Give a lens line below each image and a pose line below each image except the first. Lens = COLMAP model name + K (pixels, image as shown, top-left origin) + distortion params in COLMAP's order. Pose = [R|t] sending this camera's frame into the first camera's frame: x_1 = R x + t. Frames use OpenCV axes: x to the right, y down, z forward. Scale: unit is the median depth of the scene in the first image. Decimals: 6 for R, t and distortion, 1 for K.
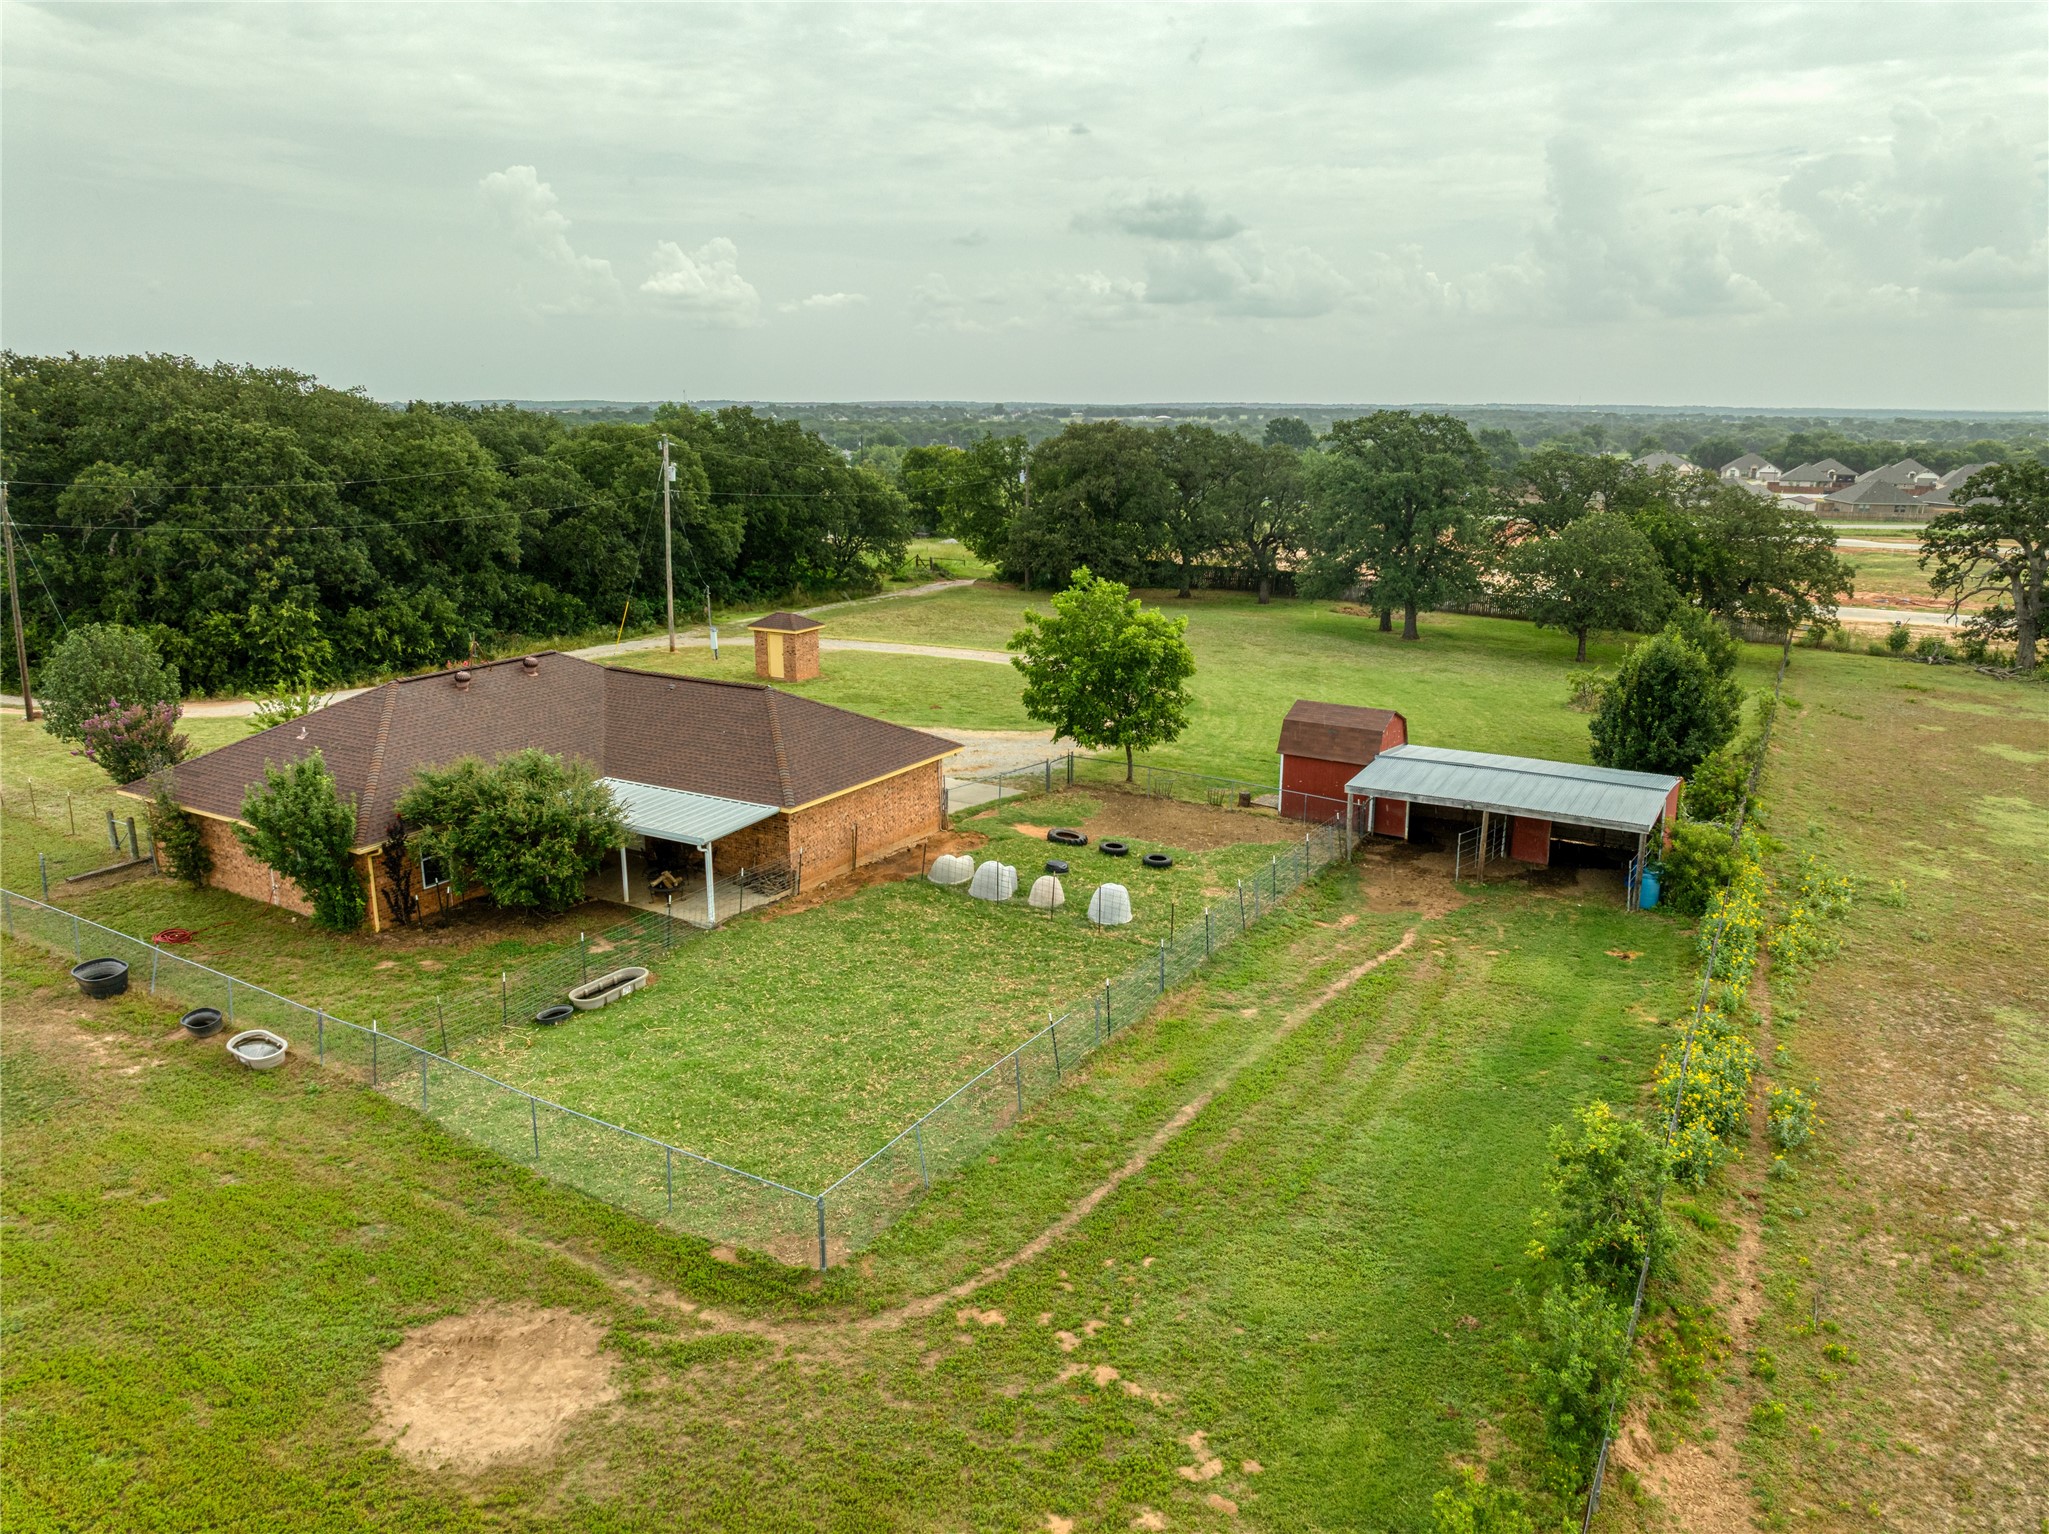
lens RADIAL K [[1453.7, 0, 1024.4], [0, 1453.7, 768.8], [0, 0, 1]] dist [-0.028576, 0.013293]
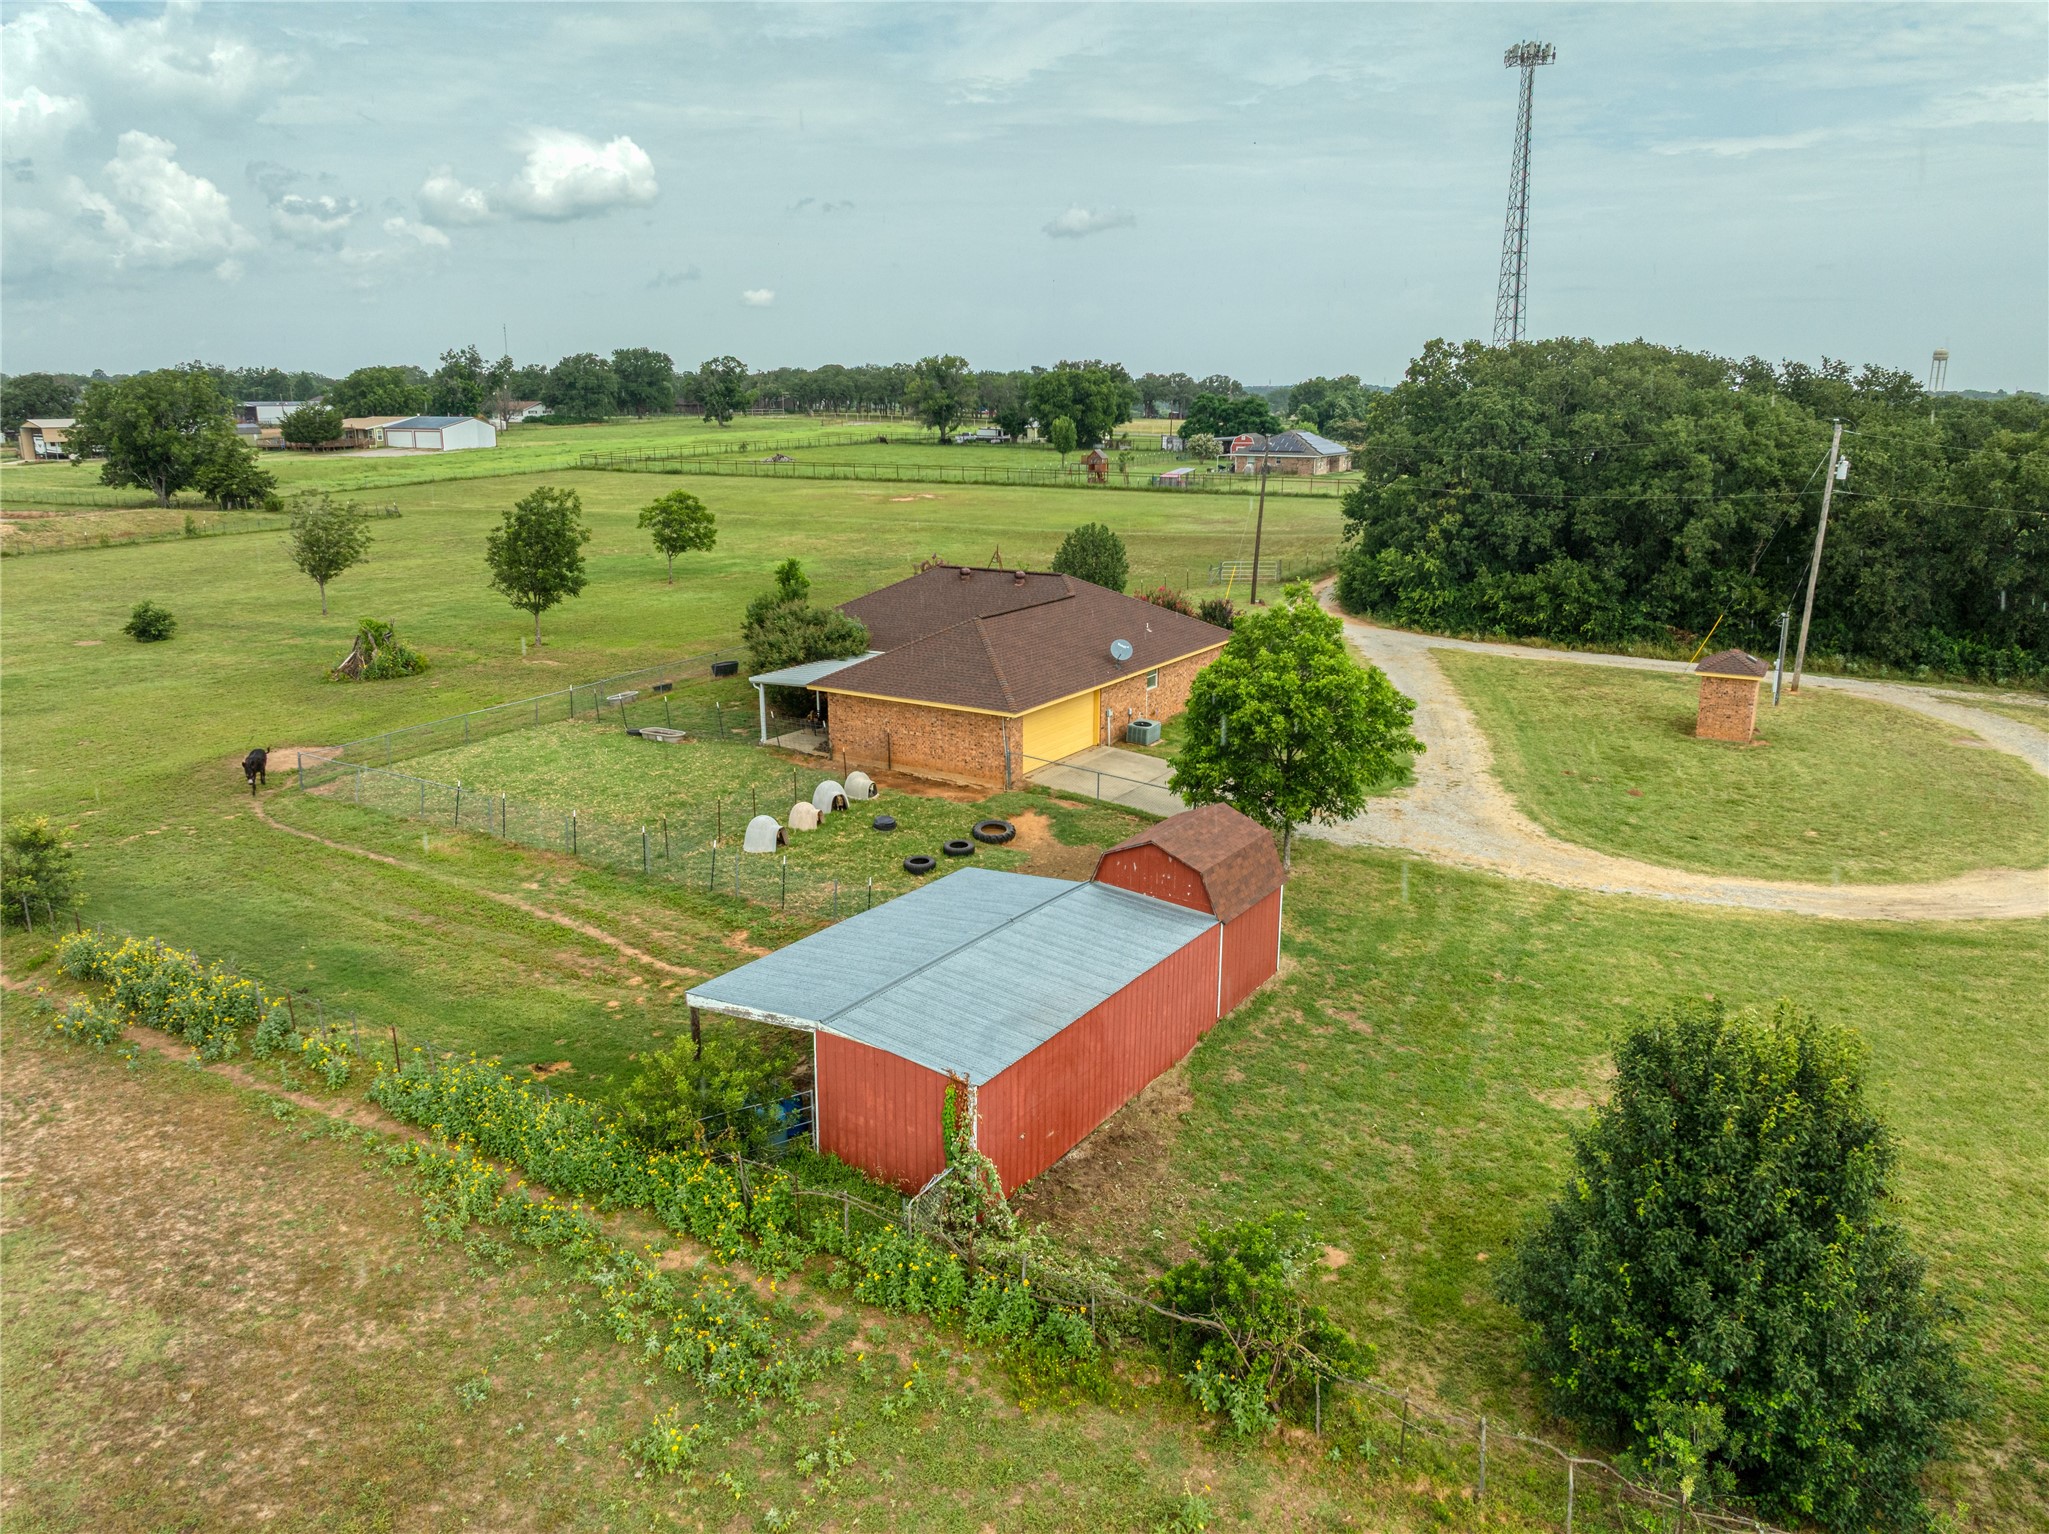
lens RADIAL K [[1453.7, 0, 1027.4], [0, 1453.7, 762.9], [0, 0, 1]] dist [-0.028576, 0.013293]
pose [[-0.019313, 0.257202, -0.966165, 1.094152], [-0.254477, 0.933255, 0.253528, -0.279103], [0.966886, 0.250763, 0.047428, 1.153838]]
